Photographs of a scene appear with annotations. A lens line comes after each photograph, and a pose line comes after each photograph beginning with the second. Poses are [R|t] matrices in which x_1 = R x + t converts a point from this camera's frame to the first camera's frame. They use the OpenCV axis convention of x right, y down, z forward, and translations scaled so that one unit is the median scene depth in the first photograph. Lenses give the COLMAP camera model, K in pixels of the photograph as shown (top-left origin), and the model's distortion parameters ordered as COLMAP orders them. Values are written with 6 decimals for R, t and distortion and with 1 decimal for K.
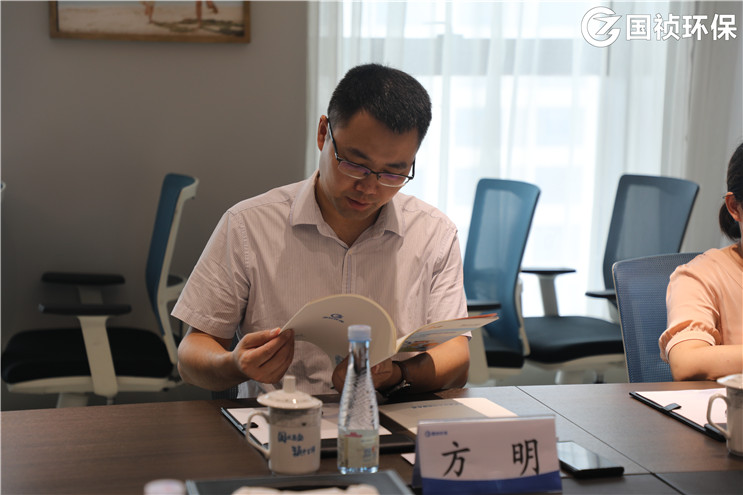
lens RADIAL K [[1591.8, 0, 371.5], [0, 1591.8, 247.5], [0, 0, 1]] dist [0.732238, -0.105682]
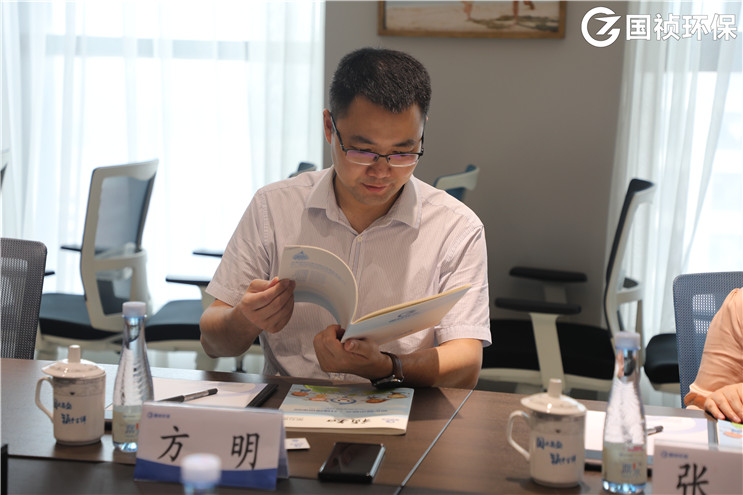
lens RADIAL K [[1581.8, 0, 371.5], [0, 1581.8, 247.5], [0, 0, 1]] dist [0.023204, 4.829342]
pose [[0.892793, 0.074466, -0.444269, 0.322026], [-0.077107, 0.996949, 0.012151, -0.004017], [0.443819, 0.023408, 0.895811, 0.109418]]
